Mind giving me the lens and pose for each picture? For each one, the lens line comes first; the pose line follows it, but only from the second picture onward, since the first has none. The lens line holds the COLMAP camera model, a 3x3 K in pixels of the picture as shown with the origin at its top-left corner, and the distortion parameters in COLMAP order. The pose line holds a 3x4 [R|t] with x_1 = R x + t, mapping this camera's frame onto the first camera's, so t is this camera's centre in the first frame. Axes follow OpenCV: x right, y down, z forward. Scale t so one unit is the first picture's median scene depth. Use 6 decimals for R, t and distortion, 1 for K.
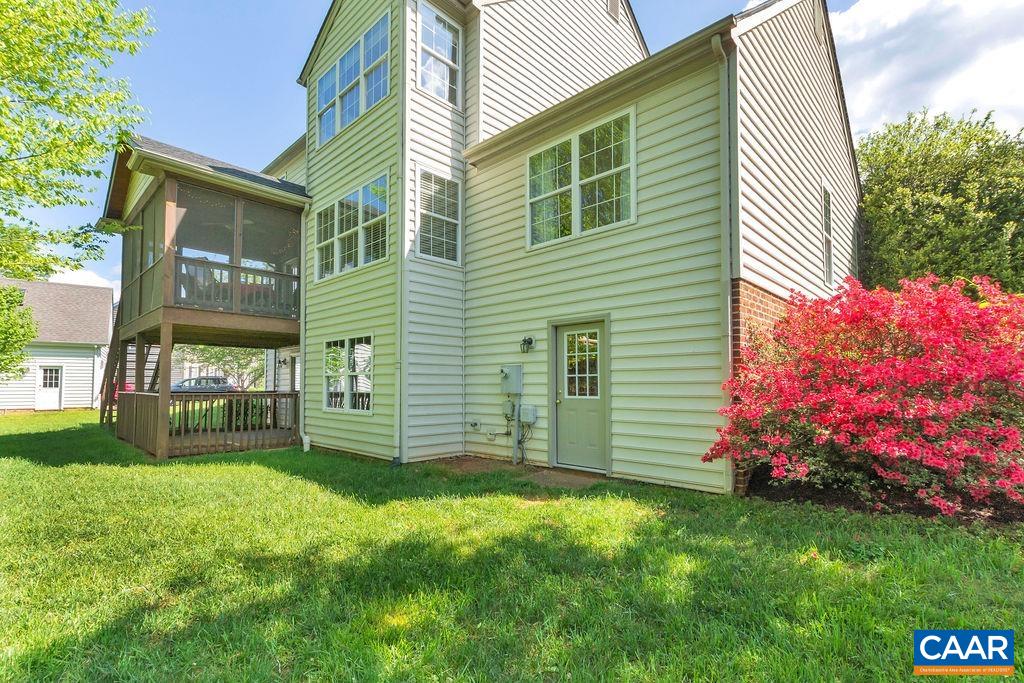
lens RADIAL K [[463.2, 0, 502.9], [0, 463.2, 363.9], [0, 0, 1]] dist [0.000797, -0.001645]
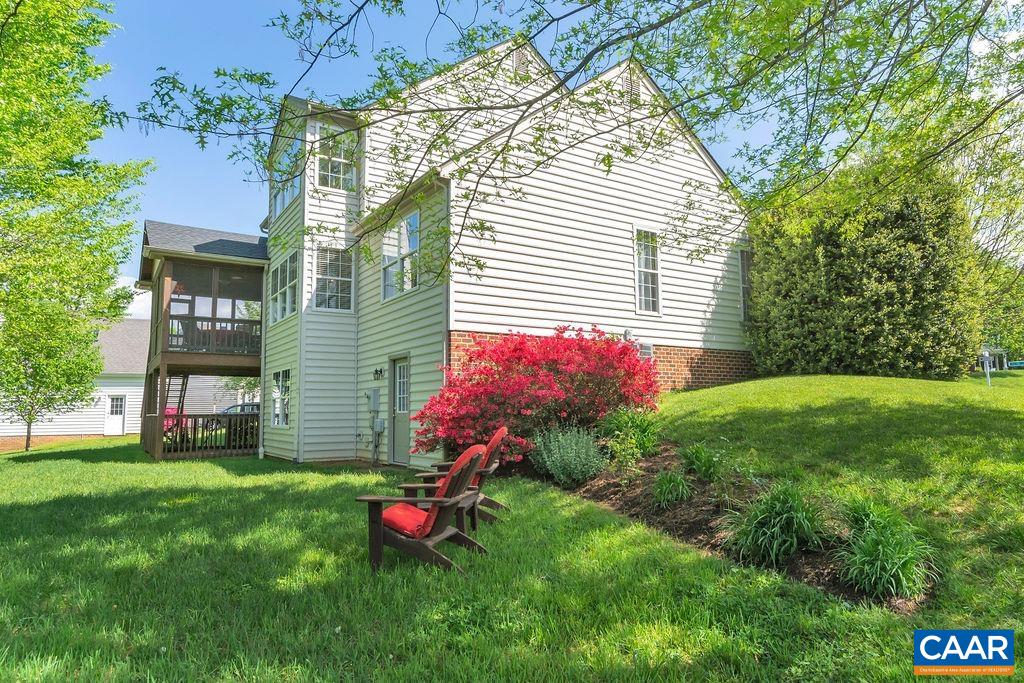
lens RADIAL K [[626.9, 0, 511.9], [0, 626.9, 343.8], [0, 0, 1]] dist [-0.005911, -0.001328]
pose [[0.971600, -0.037185, -0.233688, 0.698076], [0.022992, 0.997738, -0.063168, -0.003606], [0.235508, 0.056001, 0.970258, -0.554931]]
